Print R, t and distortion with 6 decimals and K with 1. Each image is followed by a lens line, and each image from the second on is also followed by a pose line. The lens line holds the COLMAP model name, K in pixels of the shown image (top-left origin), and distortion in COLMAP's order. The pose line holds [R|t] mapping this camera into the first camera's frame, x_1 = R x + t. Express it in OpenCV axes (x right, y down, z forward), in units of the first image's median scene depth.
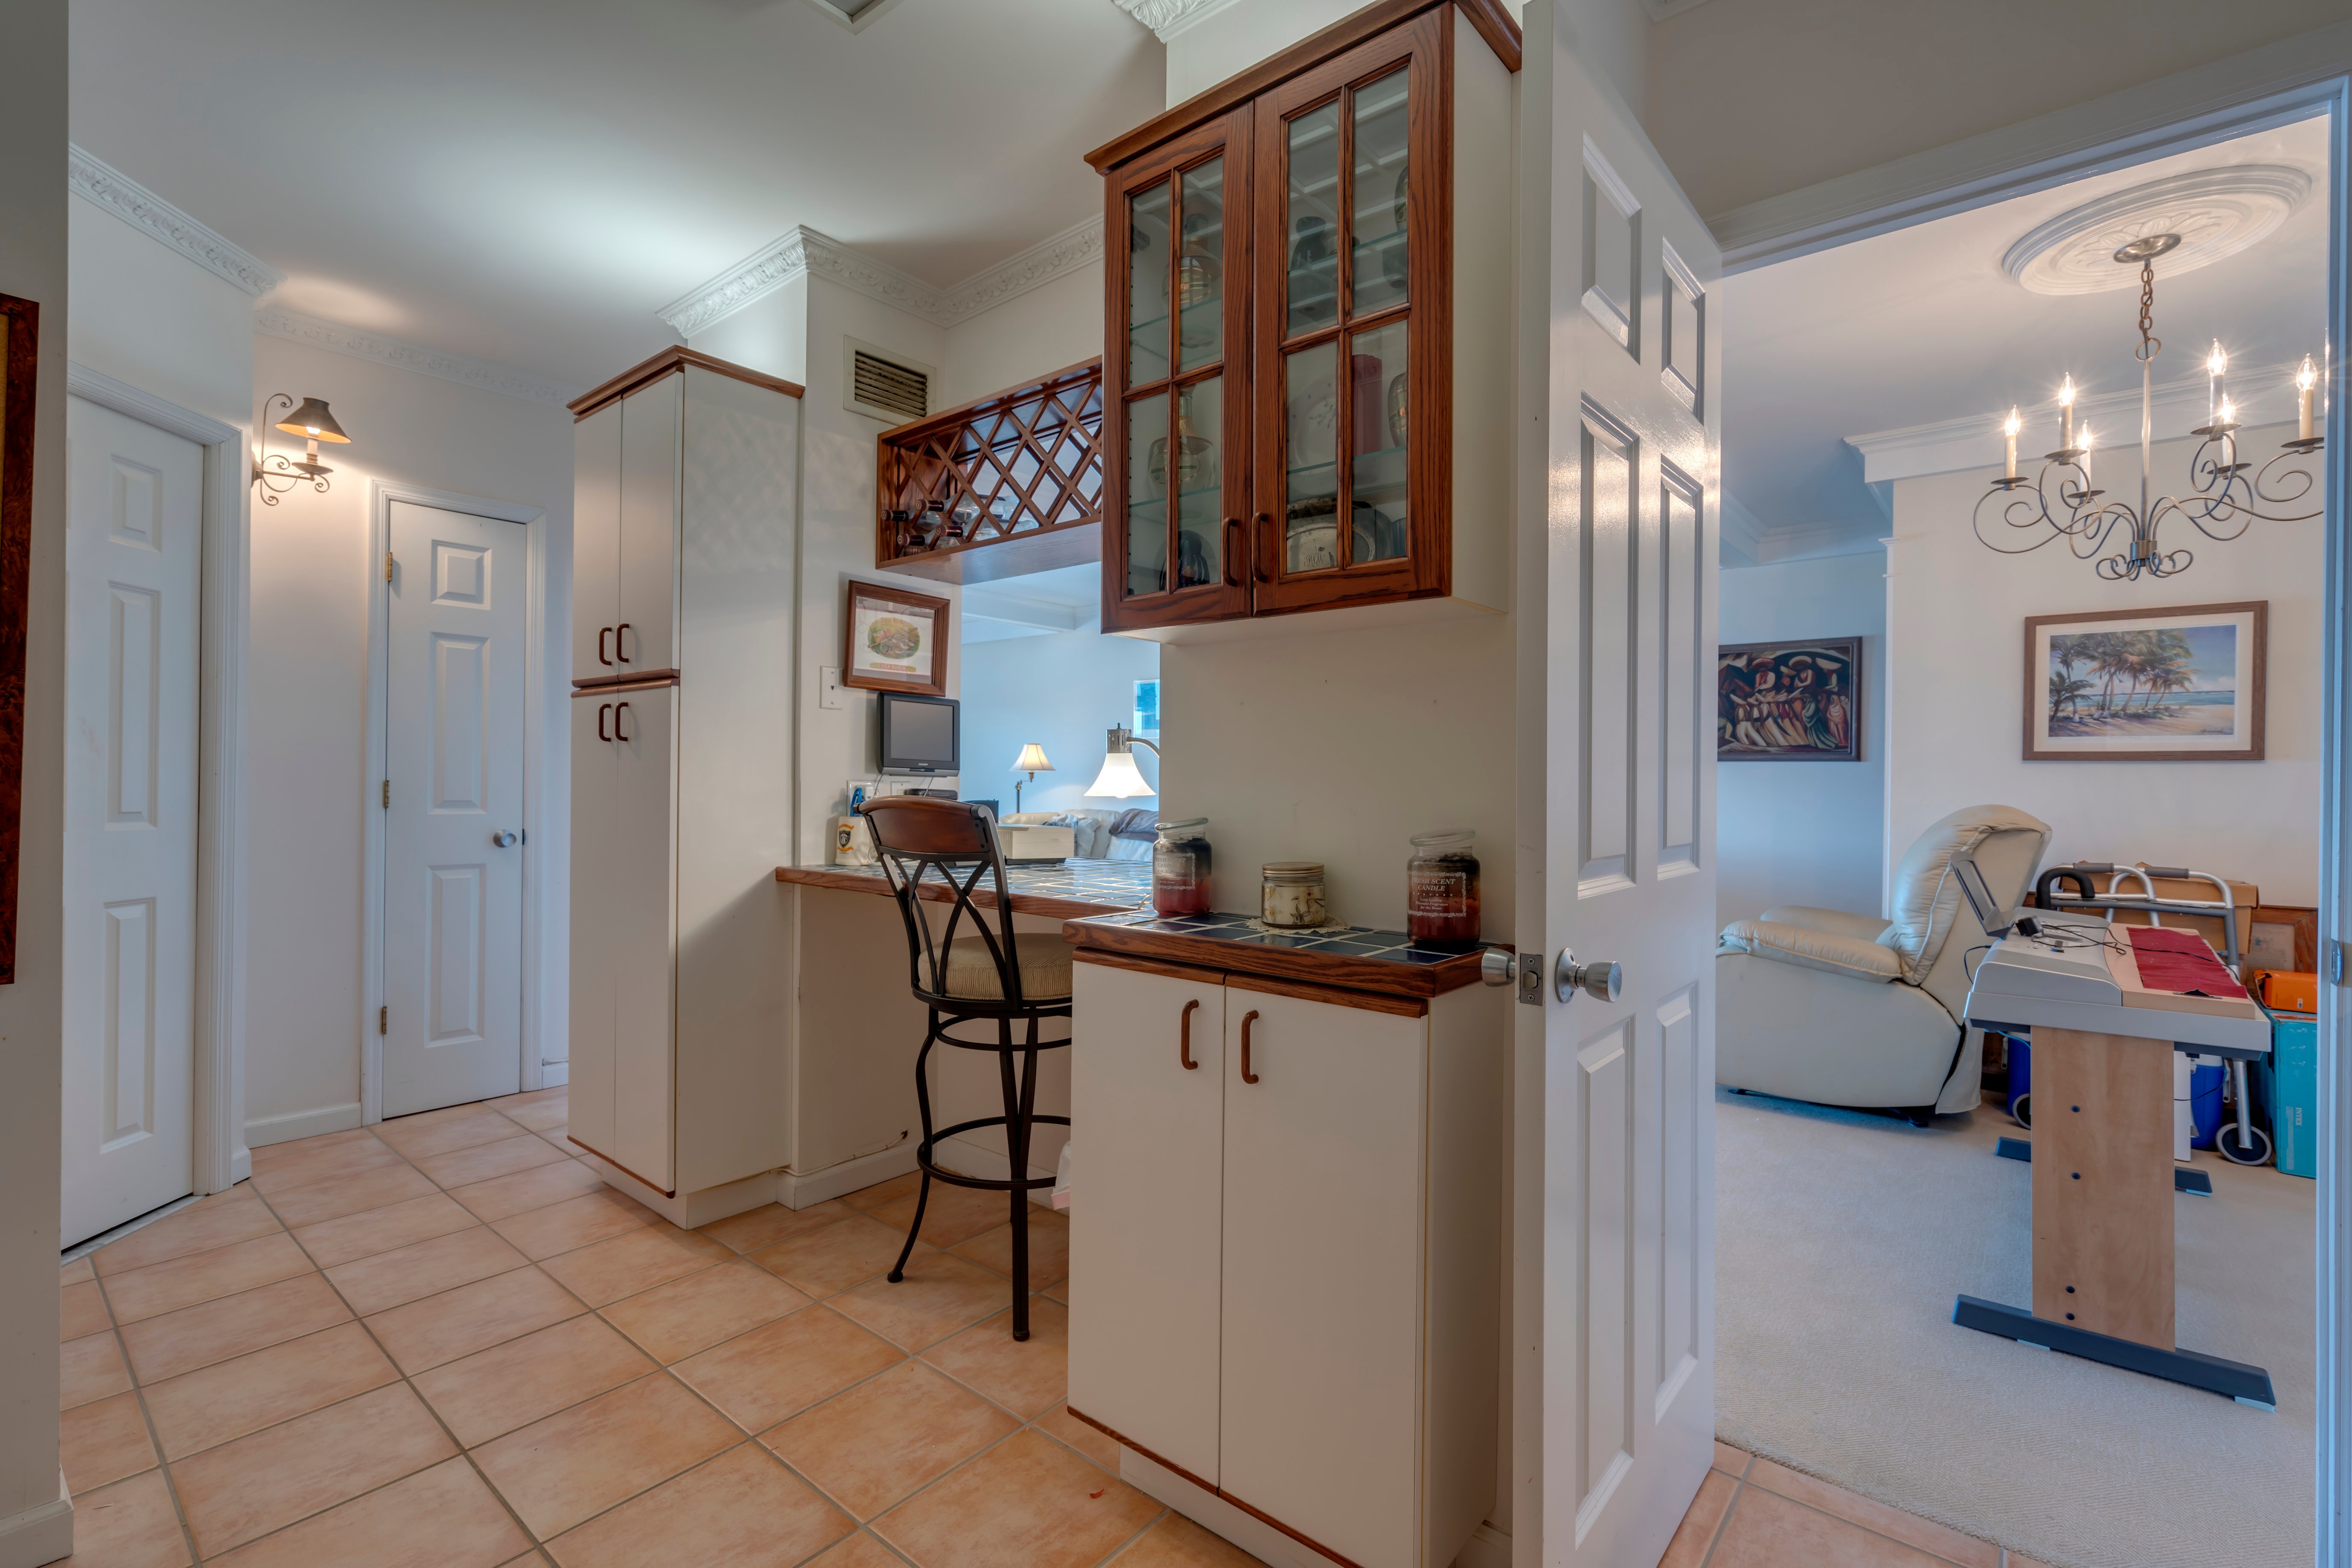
lens RADIAL K [[1058.5, 0, 1169.8], [0, 1058.5, 786.7], [0, 0, 1]] dist [-0.002306, 0.001982]
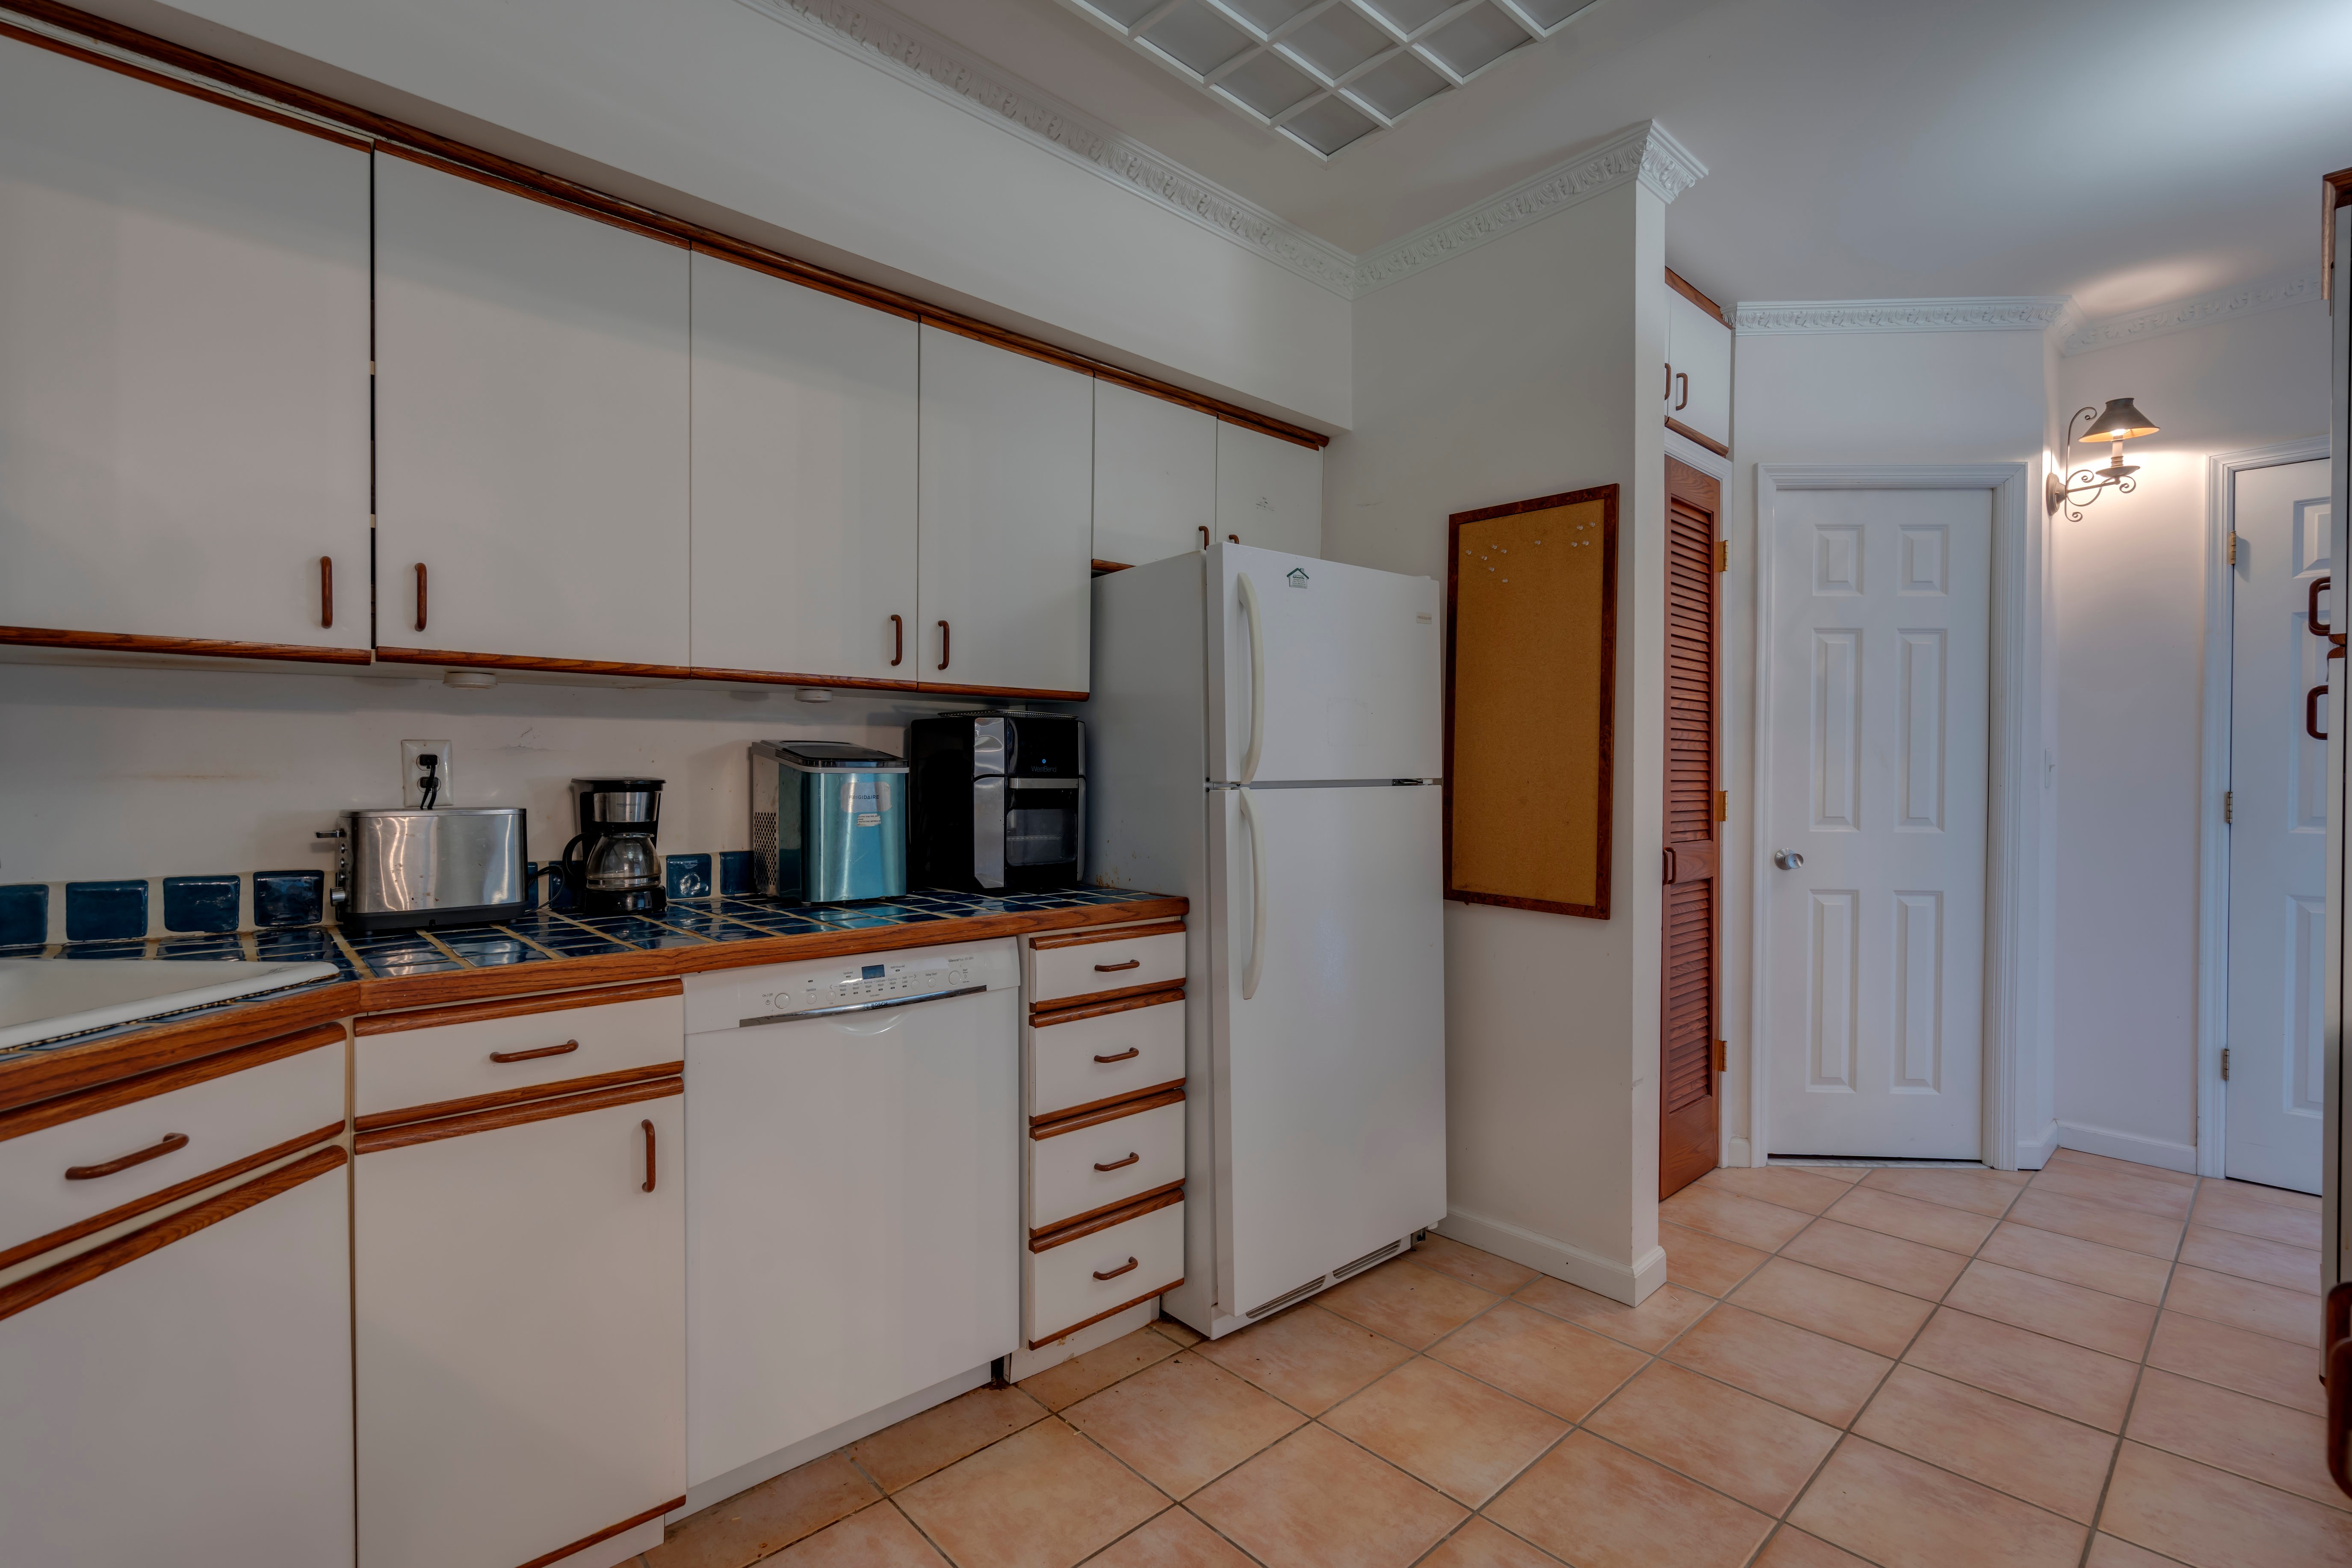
lens RADIAL K [[1058.5, 0, 1181.4], [0, 1058.5, 783.4], [0, 0, 1]] dist [-0.002306, 0.001982]
pose [[-0.118289, -0.004331, -0.992970, 0.227895], [-0.008132, 0.999961, -0.003393, -0.002640], [0.992946, 0.007673, -0.118319, 0.231454]]
